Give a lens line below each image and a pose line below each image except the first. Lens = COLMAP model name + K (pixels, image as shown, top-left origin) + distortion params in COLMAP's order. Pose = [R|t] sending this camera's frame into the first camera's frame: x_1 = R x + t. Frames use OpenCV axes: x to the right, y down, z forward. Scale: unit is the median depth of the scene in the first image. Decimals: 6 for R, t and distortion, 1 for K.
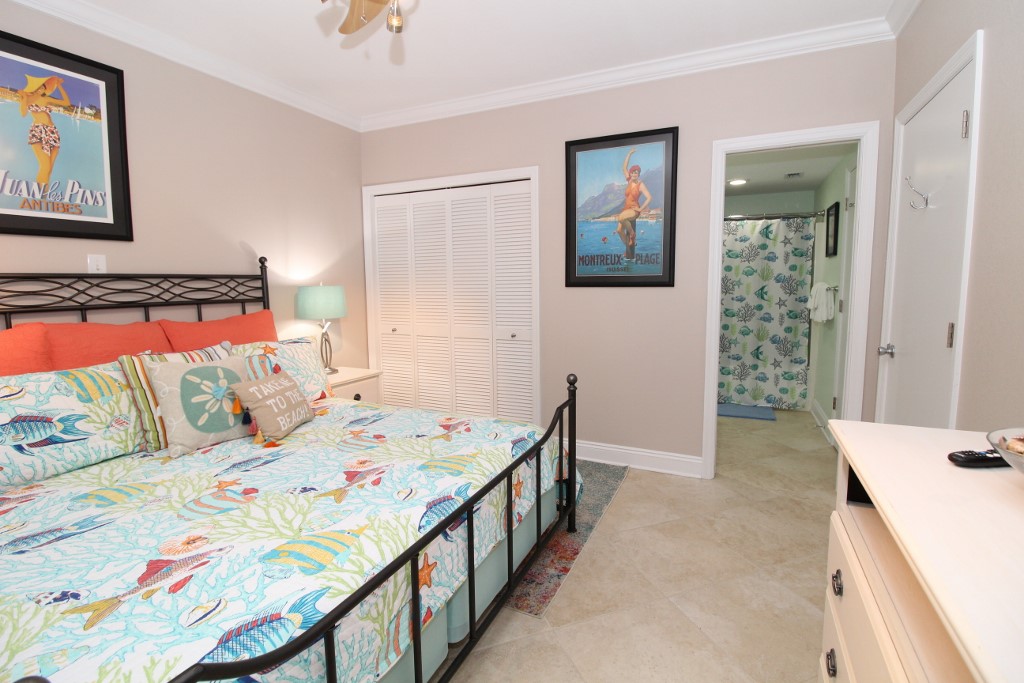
lens RADIAL K [[467.9, 0, 510.6], [0, 467.9, 327.8], [0, 0, 1]] dist [-0.002935, -0.014479]
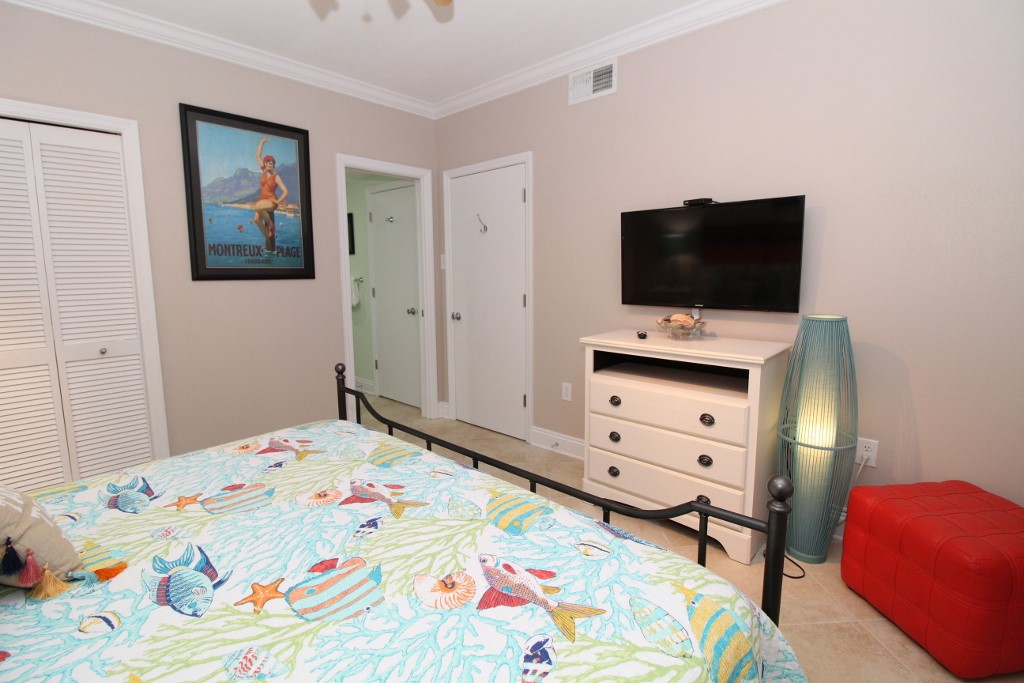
lens RADIAL K [[467.9, 0, 510.6], [0, 467.9, 327.8], [0, 0, 1]] dist [-0.002935, -0.014479]
pose [[0.309554, -0.108355, 0.944688, -0.540361], [0.091613, 0.992263, 0.083792, -0.024030], [-0.946458, 0.060608, 0.317086, 0.231049]]
